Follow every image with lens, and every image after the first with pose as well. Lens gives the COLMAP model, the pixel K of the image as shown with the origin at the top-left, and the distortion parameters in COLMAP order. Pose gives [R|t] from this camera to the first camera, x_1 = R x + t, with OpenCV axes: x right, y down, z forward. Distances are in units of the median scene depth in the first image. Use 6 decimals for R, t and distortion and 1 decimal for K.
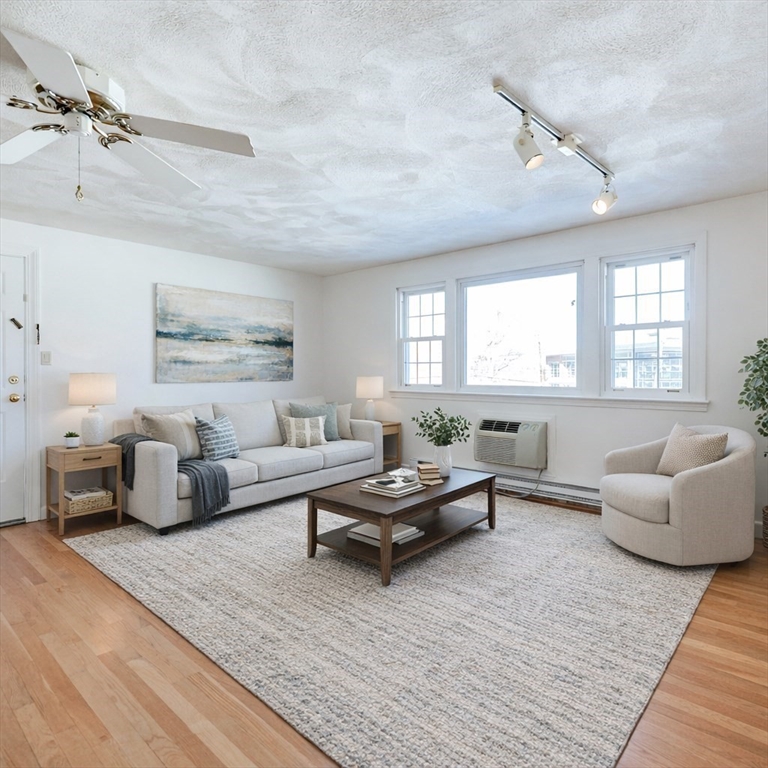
lens RADIAL K [[492.6, 0, 442.6], [0, 492.6, 381.0], [0, 0, 1]] dist [0.010897, 0.001917]
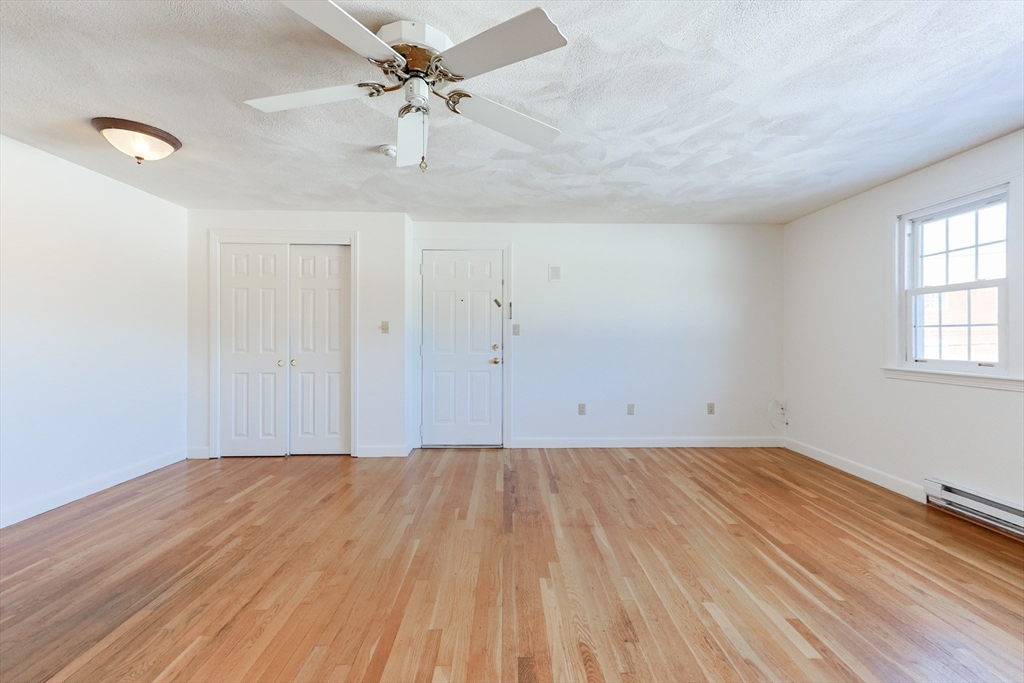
lens RADIAL K [[438.1, 0, 519.1], [0, 438.1, 337.3], [0, 0, 1]] dist [0.011481, 0.001919]
pose [[0.659871, -0.002580, -0.751375, 0.024978], [-0.010623, 0.999862, -0.012762, -0.012550], [0.751304, 0.016403, 0.659752, 0.284153]]
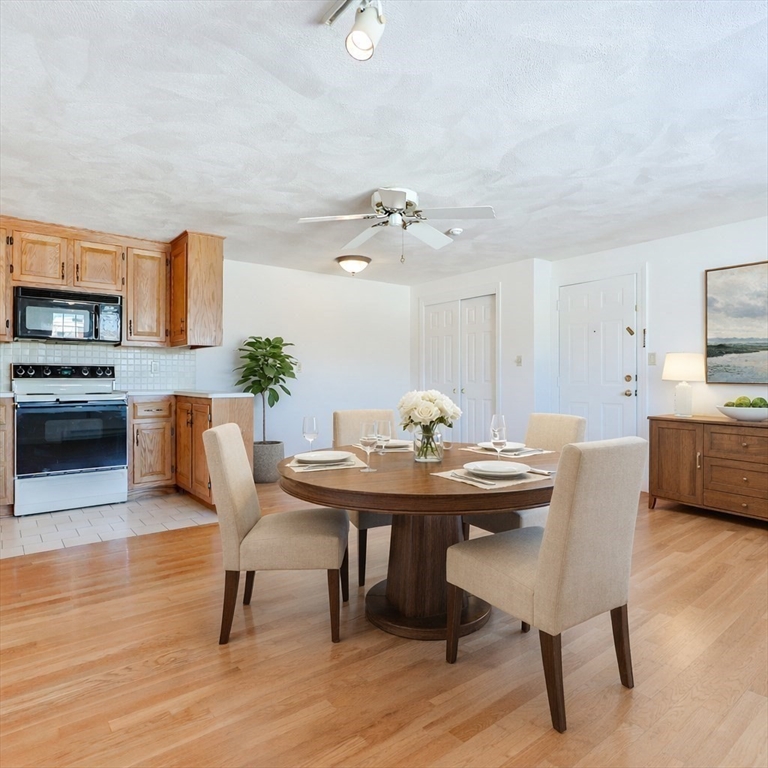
lens RADIAL K [[492.6, 0, 360.8], [0, 492.6, 381.2], [0, 0, 1]] dist [0.010897, 0.001917]
pose [[-0.247834, -0.000111, -0.968802, 0.438296], [-0.016113, 0.999862, 0.004007, 0.010525], [0.968668, 0.016603, -0.247802, 0.634331]]
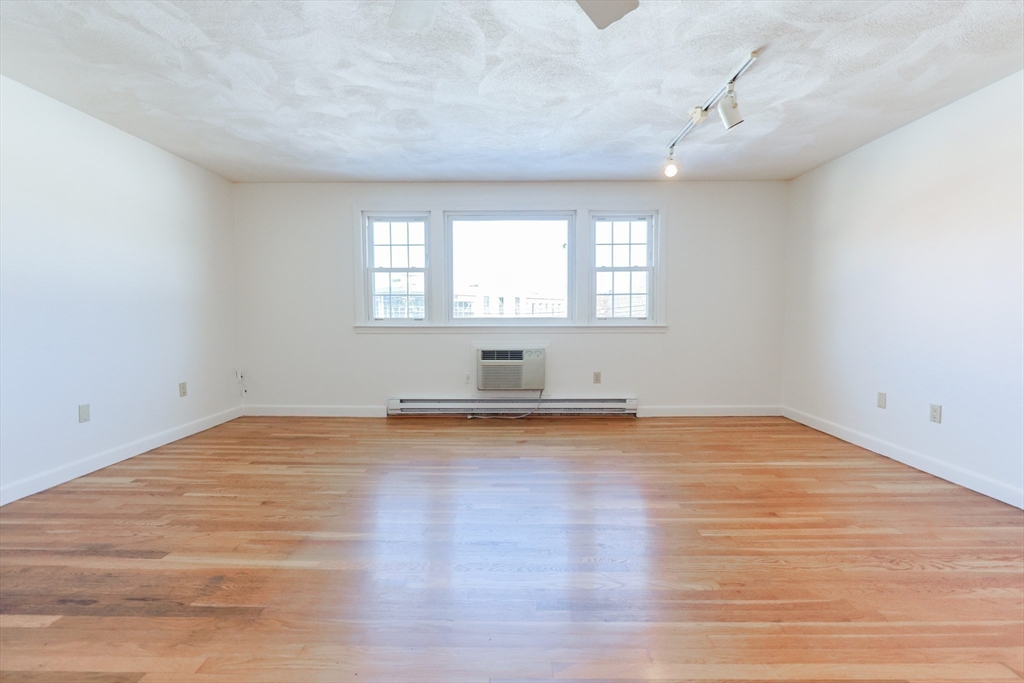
lens RADIAL K [[438.1, 0, 511.3], [0, 438.1, 342.2], [0, 0, 1]] dist [0.011481, 0.001919]
pose [[0.775080, -0.047096, 0.630106, -0.522342], [0.013885, 0.998247, 0.057532, 0.009404], [-0.631711, -0.035842, 0.774375, 0.270010]]
